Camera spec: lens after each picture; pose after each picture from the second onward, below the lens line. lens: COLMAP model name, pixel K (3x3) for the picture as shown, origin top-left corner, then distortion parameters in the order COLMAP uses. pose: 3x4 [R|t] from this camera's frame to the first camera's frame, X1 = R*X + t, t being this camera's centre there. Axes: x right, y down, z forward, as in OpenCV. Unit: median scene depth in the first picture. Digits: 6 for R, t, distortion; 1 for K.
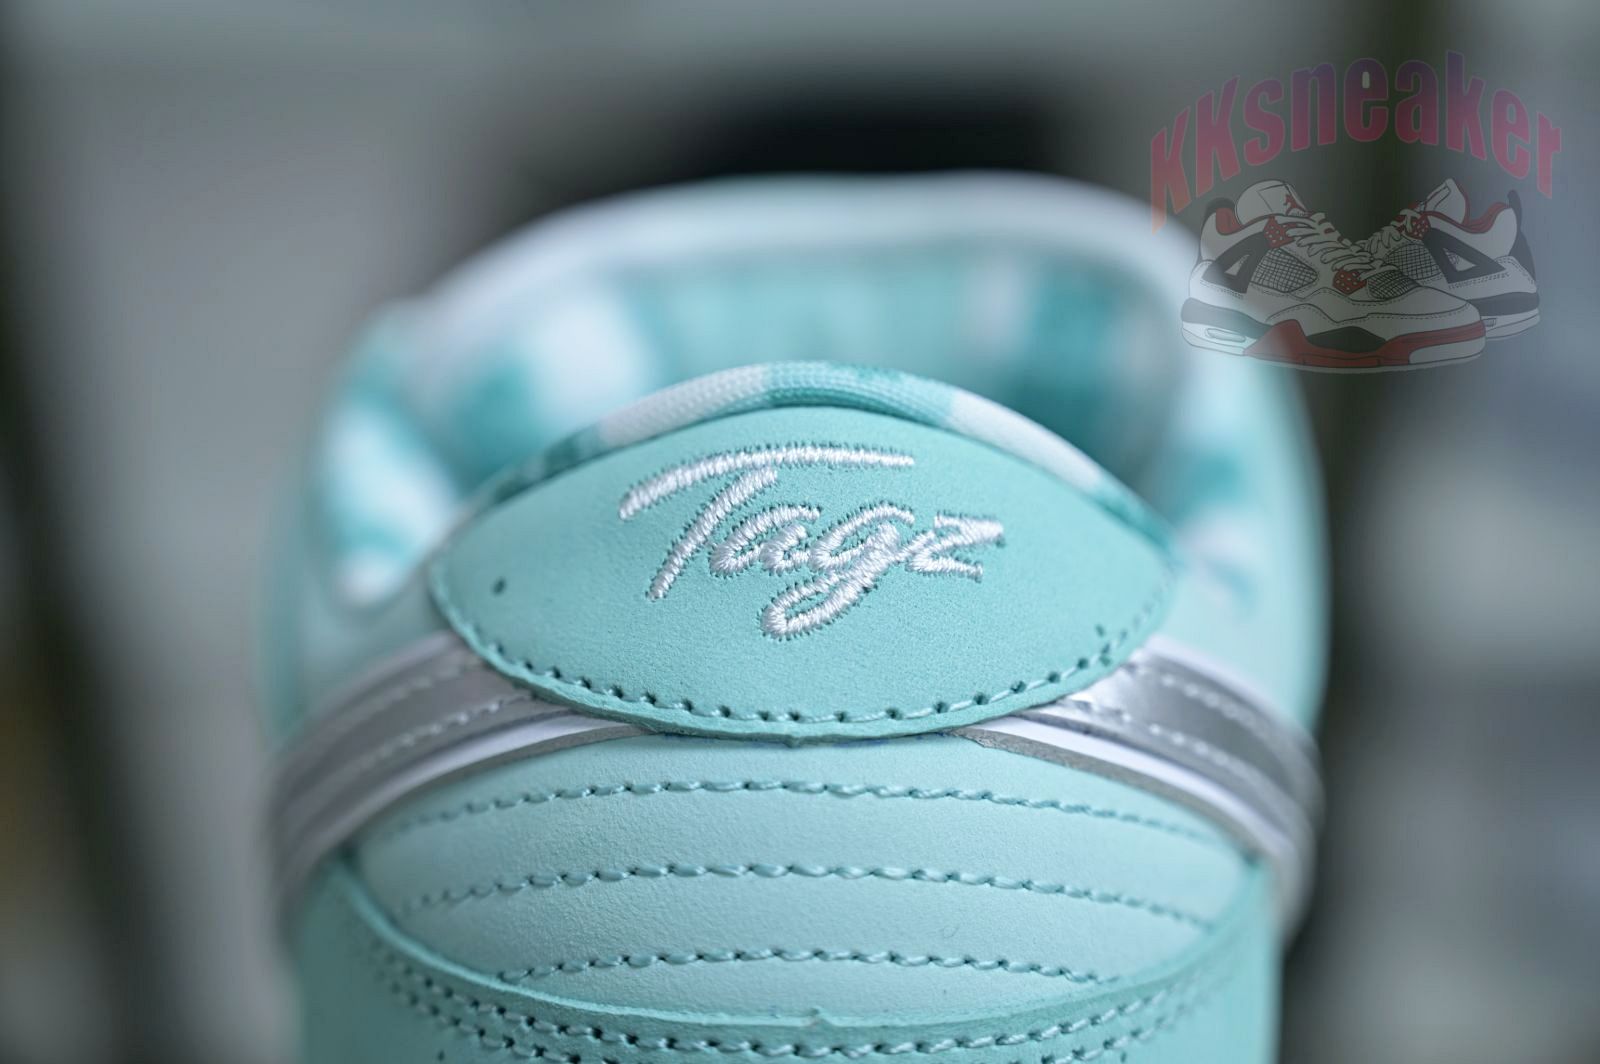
lens RADIAL K [[3222.6, 0, 800.2], [0, 3222.6, 532.0], [0, 0, 1]] dist [0.032445, 0.000000]
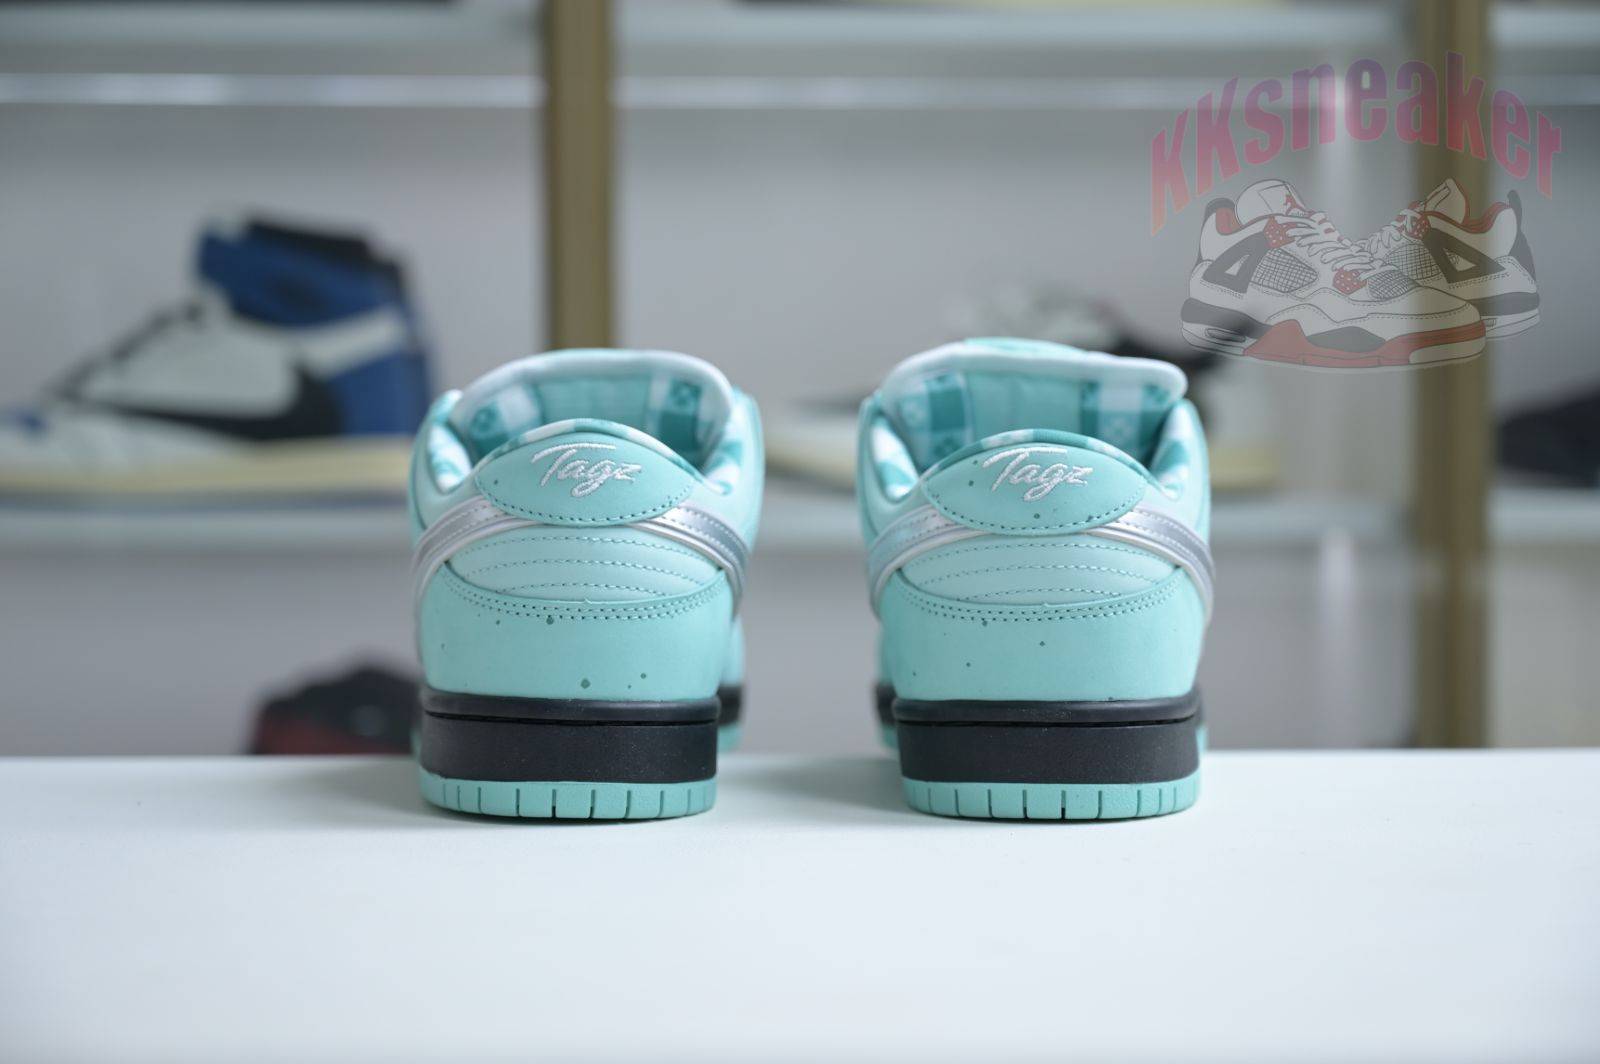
lens RADIAL K [[2806.5, 0, 800.2], [0, 2806.5, 532.8], [0, 0, 1]] dist [0.014624, 0.000000]
pose [[0.999211, 0.011930, 0.037886, 0.121149], [-0.012837, 0.999634, 0.023793, -0.004676], [-0.037588, -0.024260, 0.998999, -2.055485]]
